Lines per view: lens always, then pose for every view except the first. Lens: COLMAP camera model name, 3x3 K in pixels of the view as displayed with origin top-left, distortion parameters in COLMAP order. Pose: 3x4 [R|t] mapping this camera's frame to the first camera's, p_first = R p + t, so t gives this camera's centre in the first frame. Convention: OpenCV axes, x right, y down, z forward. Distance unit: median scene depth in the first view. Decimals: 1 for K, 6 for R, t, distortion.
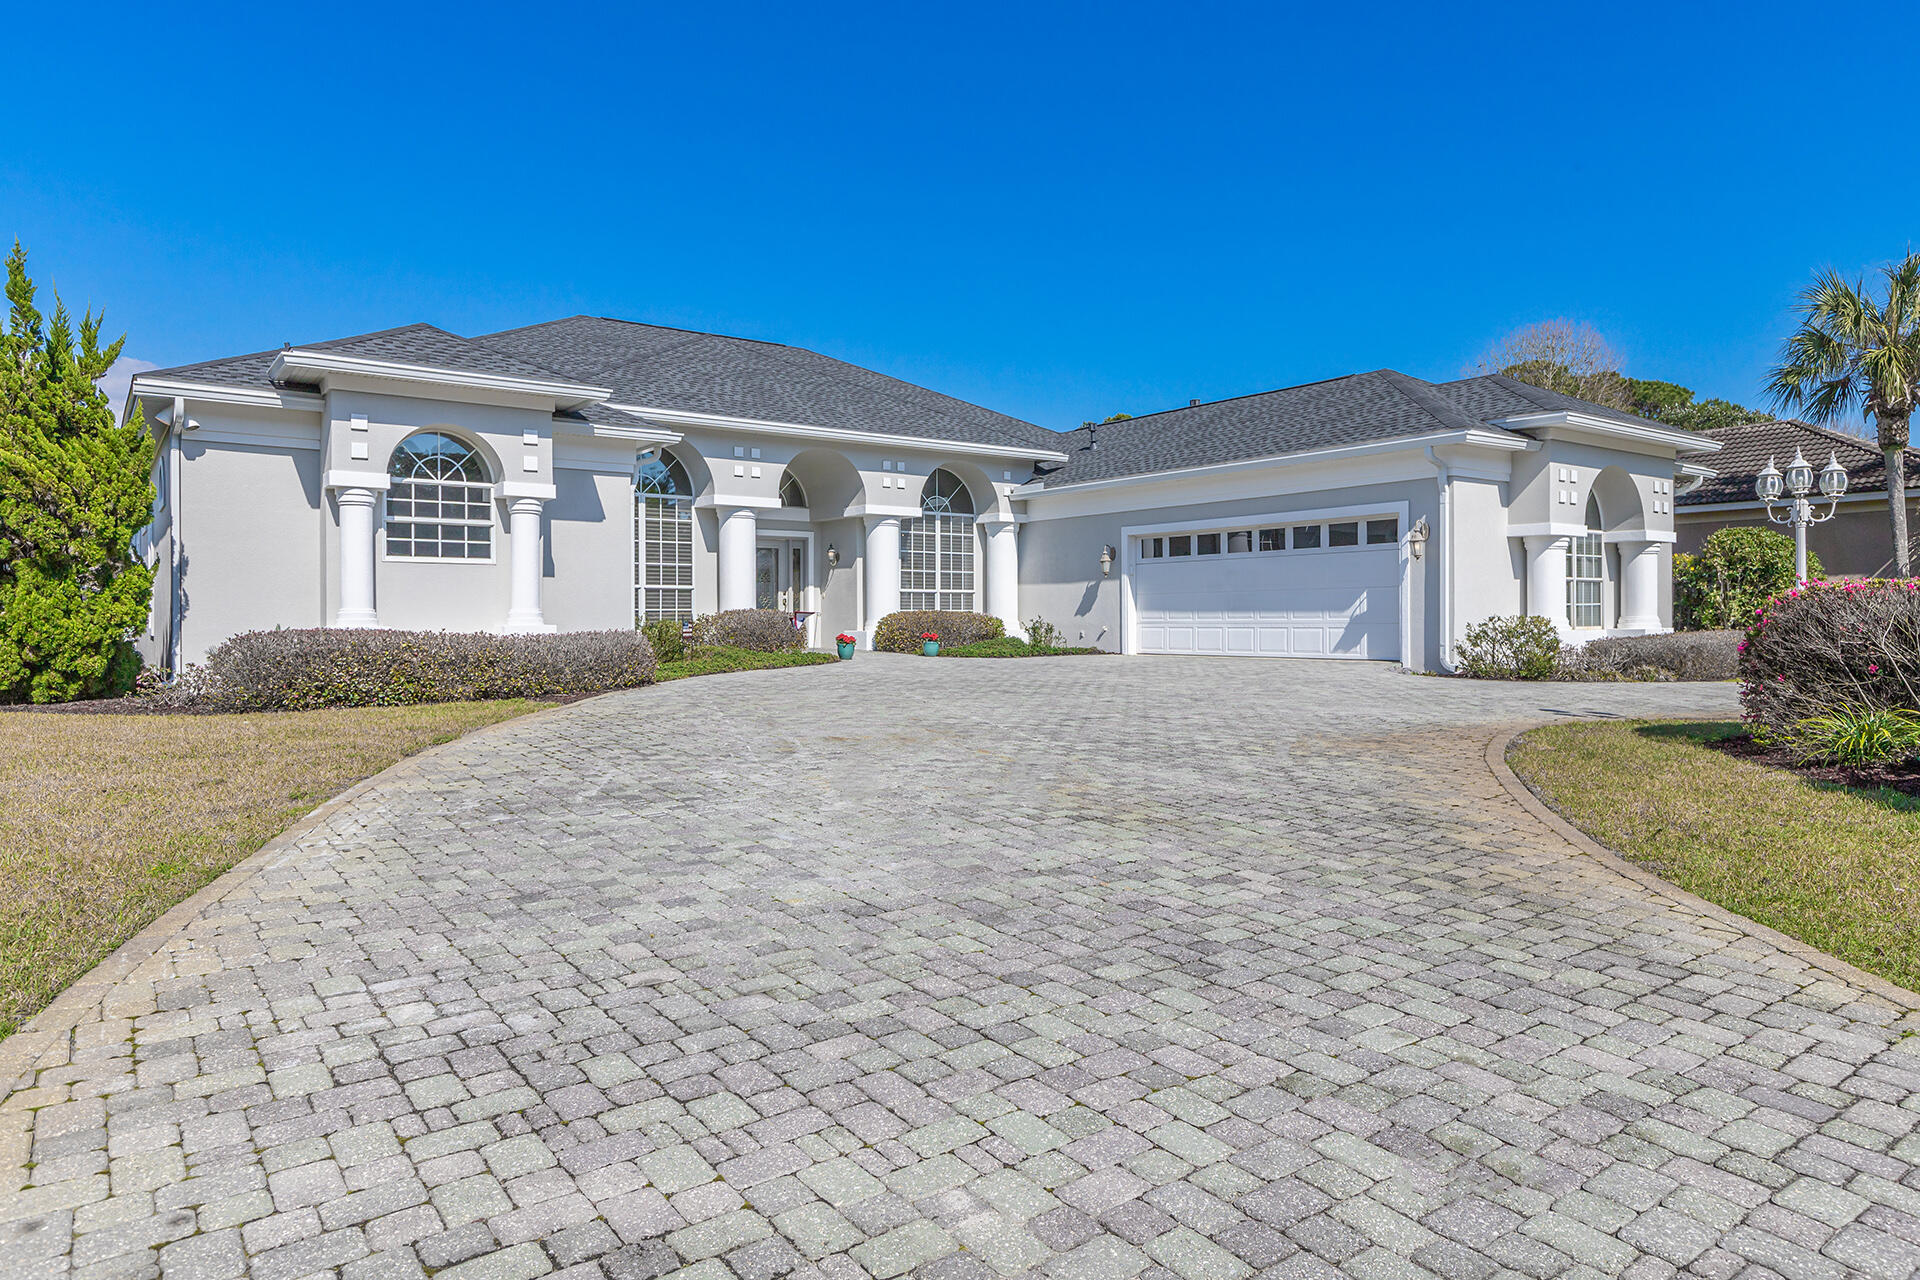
lens RADIAL K [[1123.1, 0, 970.5], [0, 1123.1, 638.7], [0, 0, 1]] dist [0.003507, -0.001729]
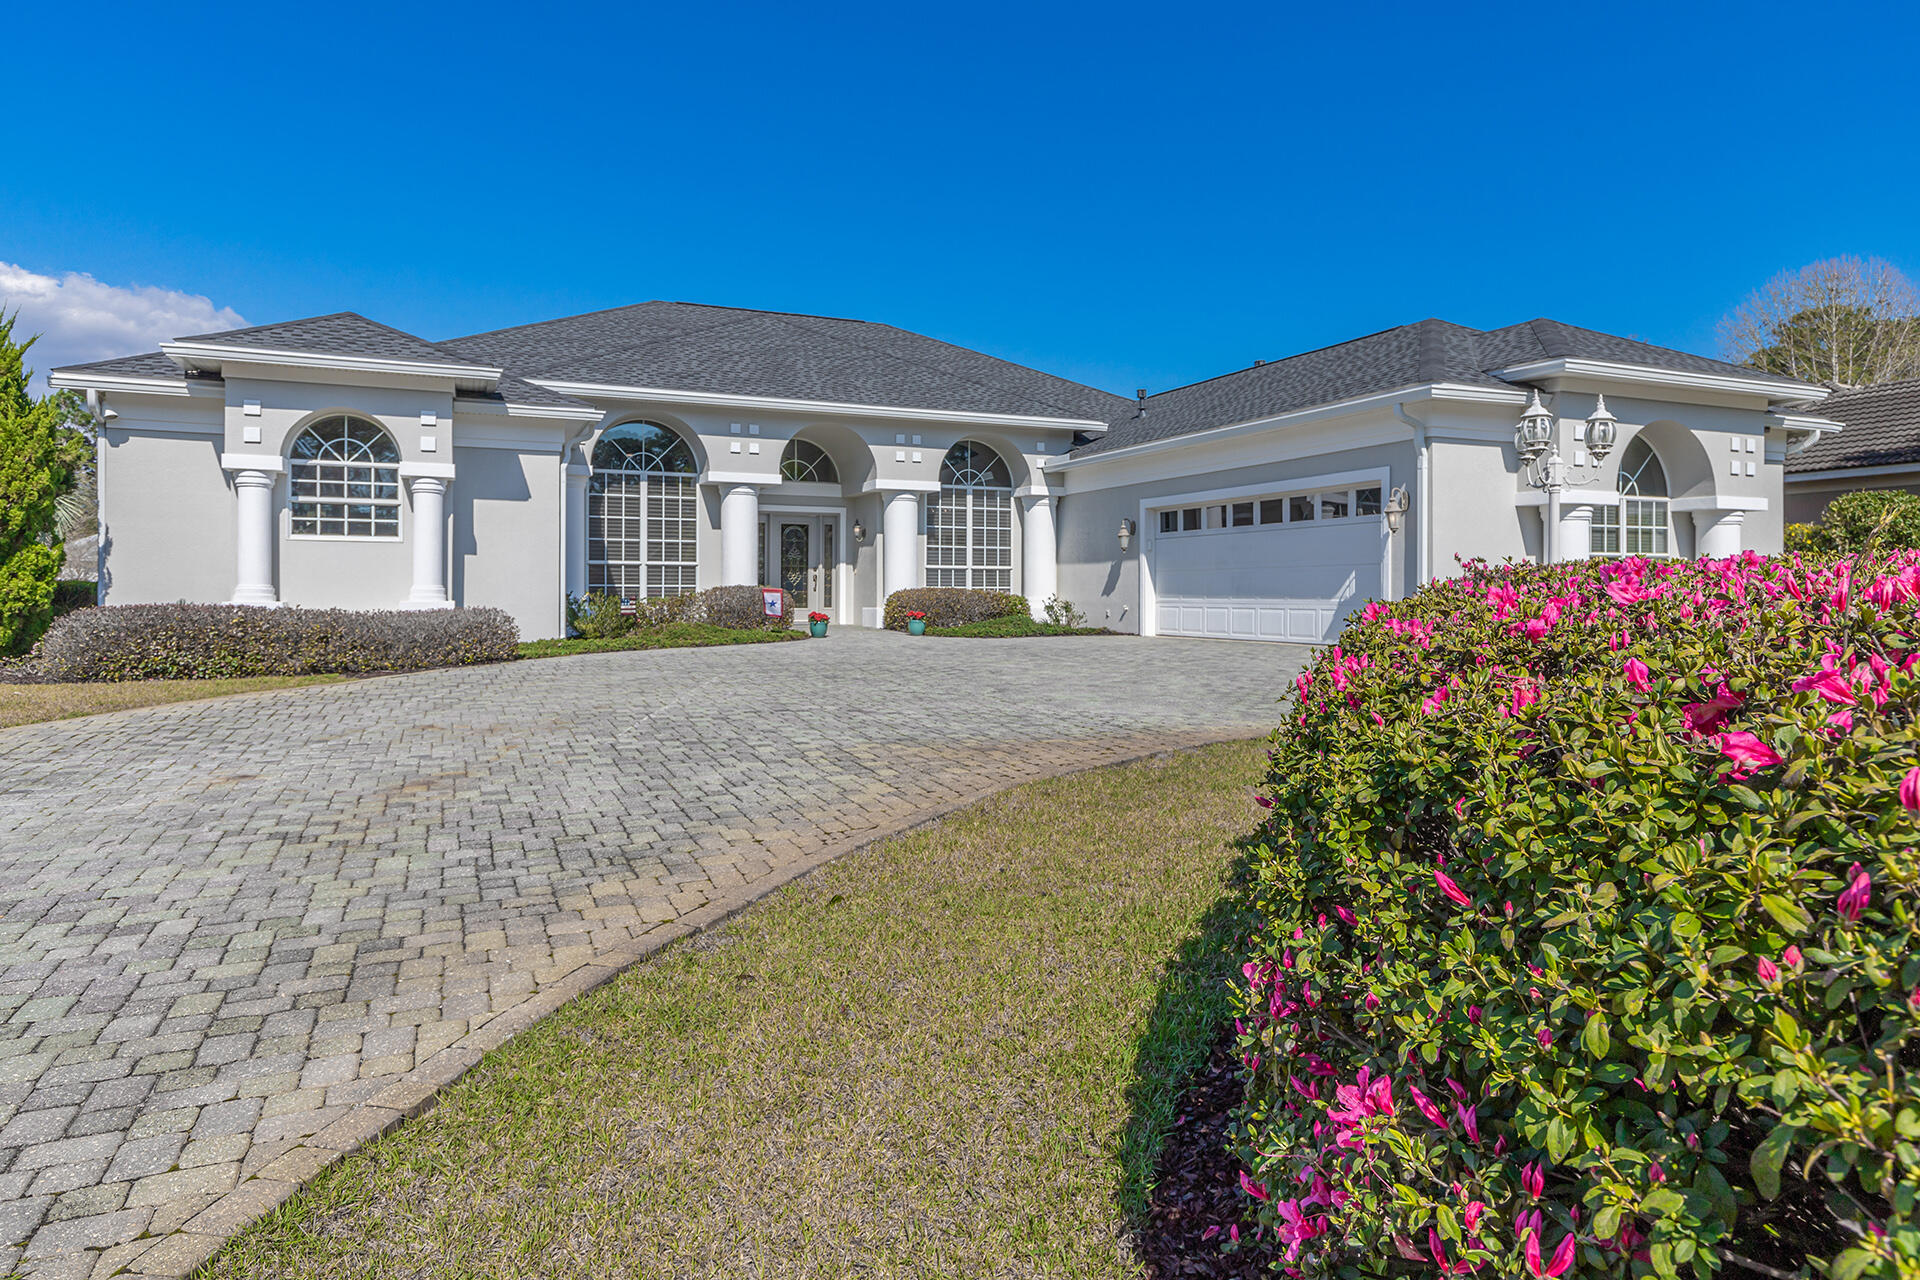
lens RADIAL K [[1123.1, 0, 998.8], [0, 1123.1, 594.6], [0, 0, 1]] dist [0.003507, -0.001729]
pose [[0.979886, 0.006175, -0.199460, 0.219558], [-0.009594, 0.999823, -0.016180, -0.004572], [0.199325, 0.017768, 0.979772, 0.068944]]
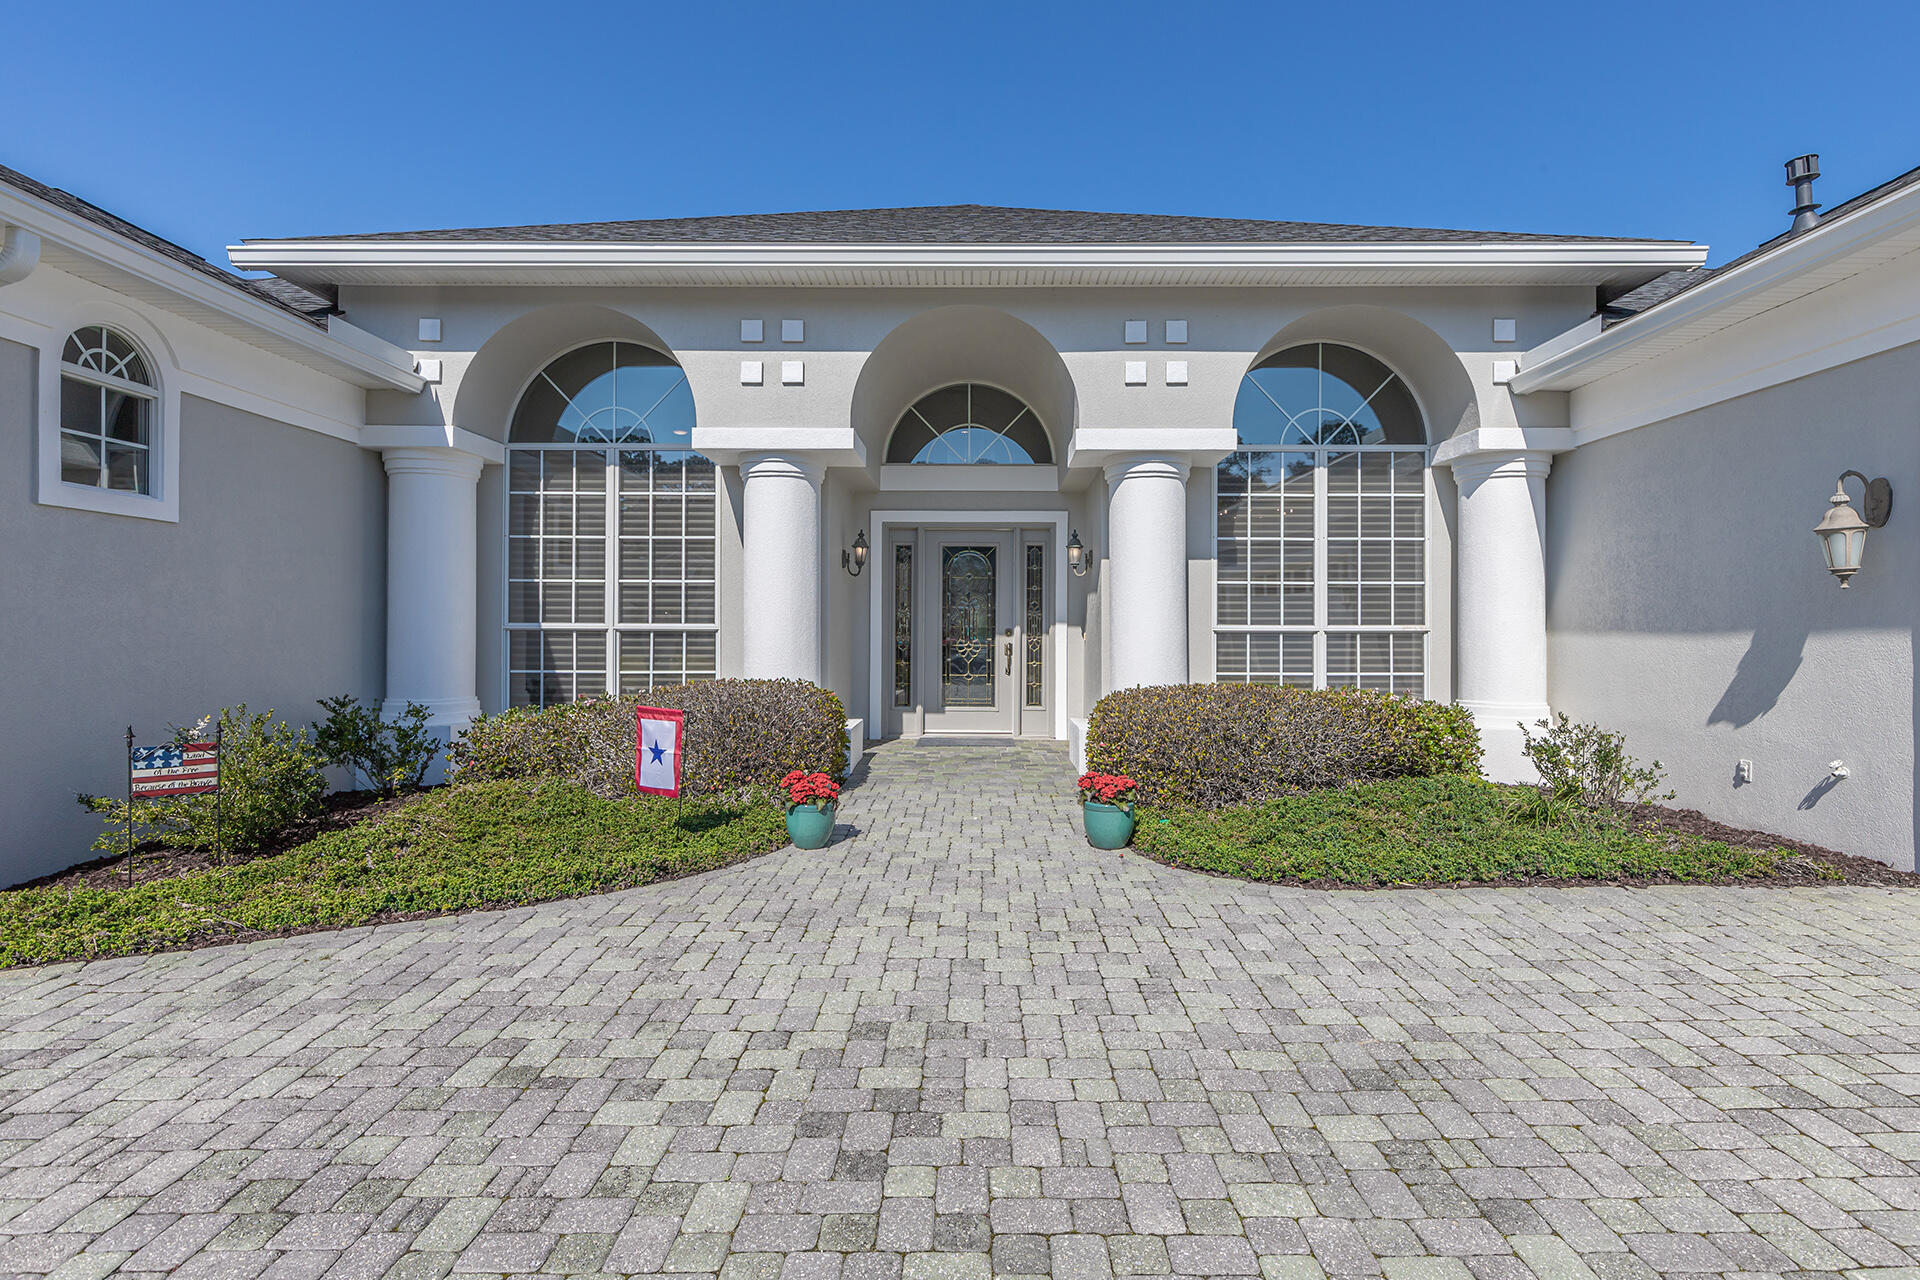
lens RADIAL K [[935.5, 0, 989.5], [0, 935.5, 629.1], [0, 0, 1]] dist [-0.000303, -0.002527]
pose [[0.804841, 0.003791, -0.593479, 0.094234], [-0.016005, 0.999755, -0.015319, -0.040961], [0.593275, 0.021828, 0.804704, 0.743304]]
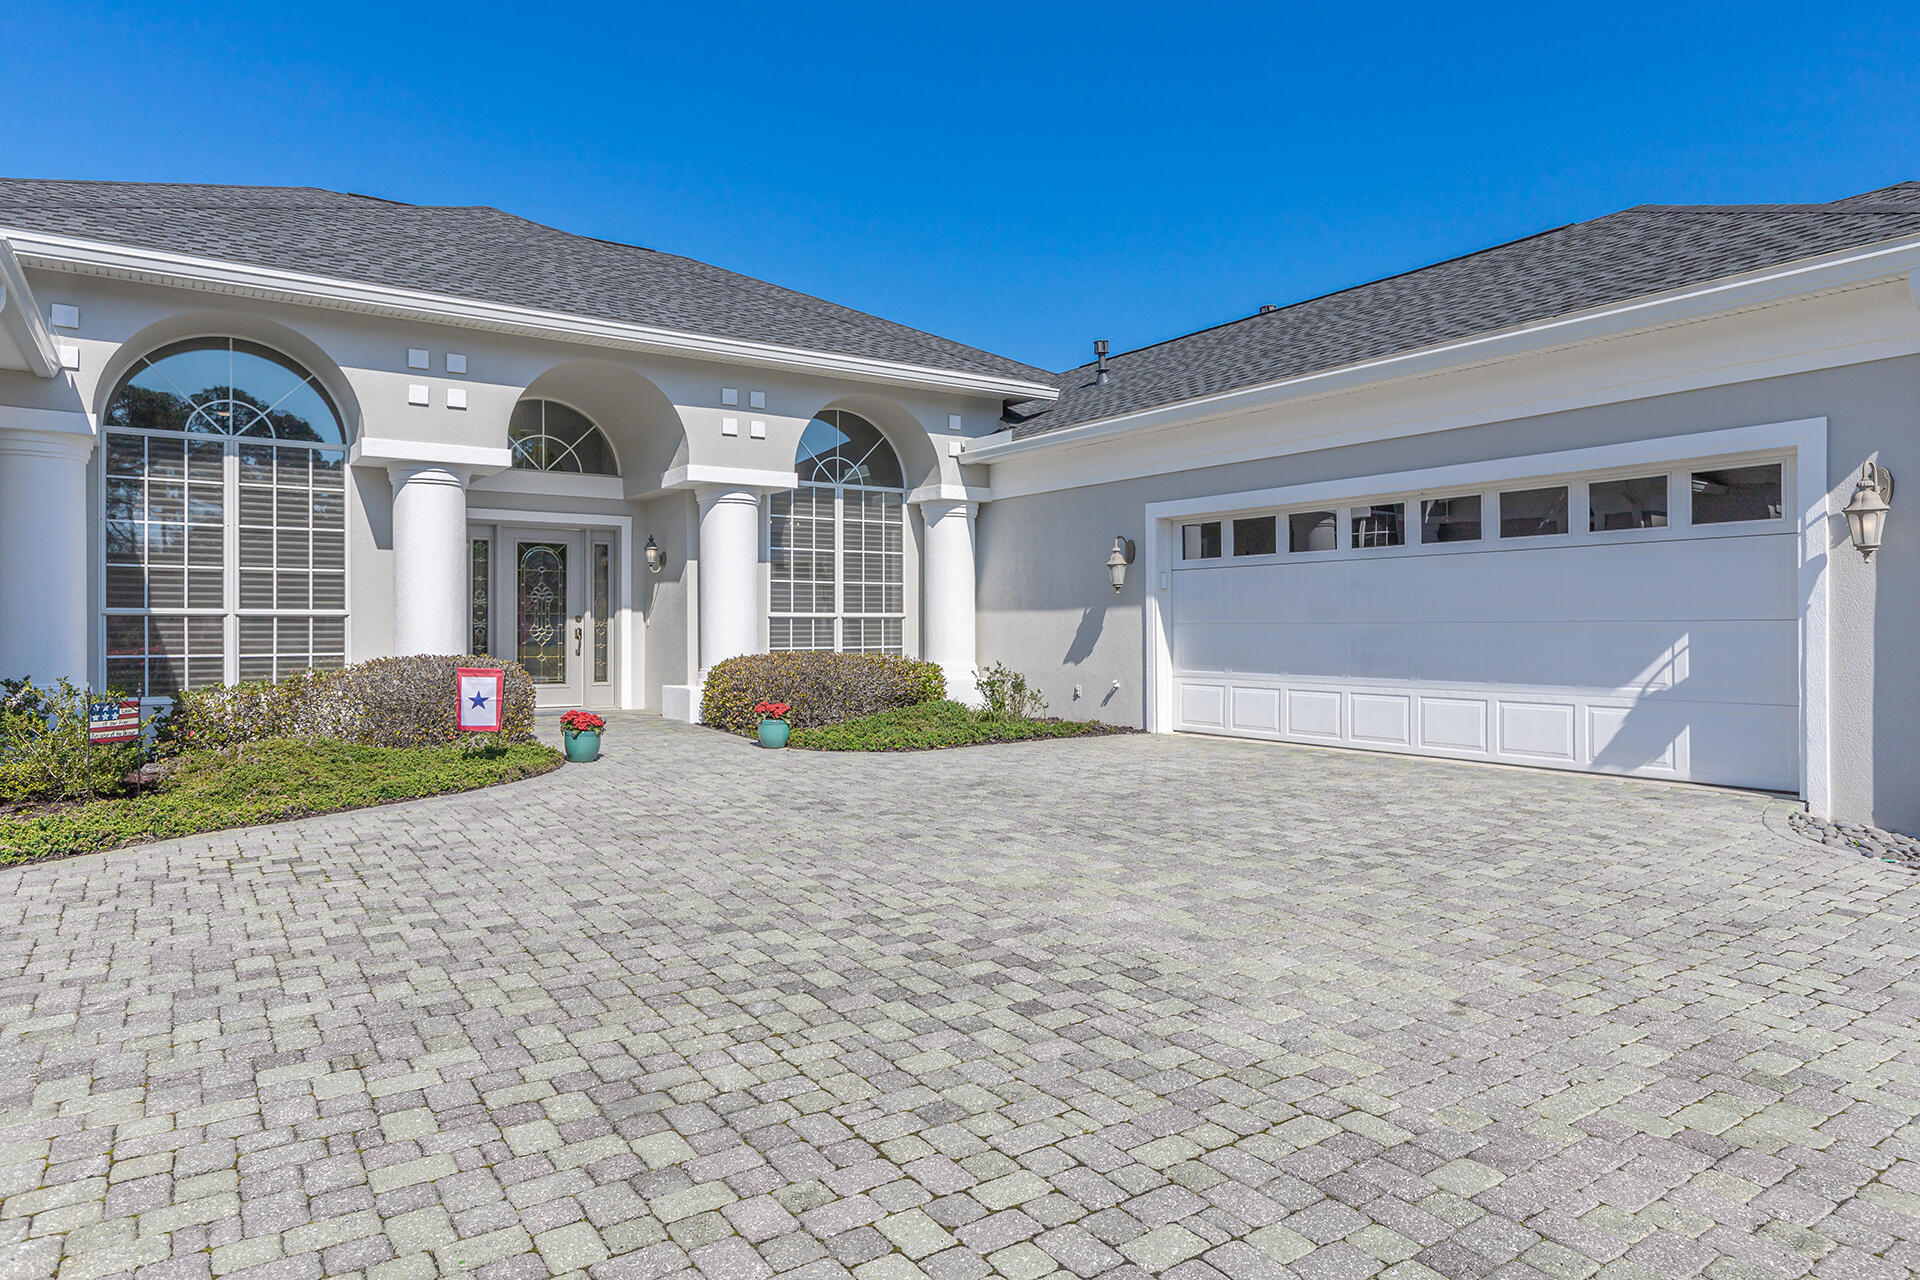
lens RADIAL K [[1123.1, 0, 972.9], [0, 1123.1, 627.2], [0, 0, 1]] dist [0.003507, -0.001729]
pose [[0.999488, 0.001358, -0.031977, 0.071323], [-0.001930, 0.999838, -0.017869, -0.030177], [0.031948, 0.017921, 0.999329, 0.472165]]
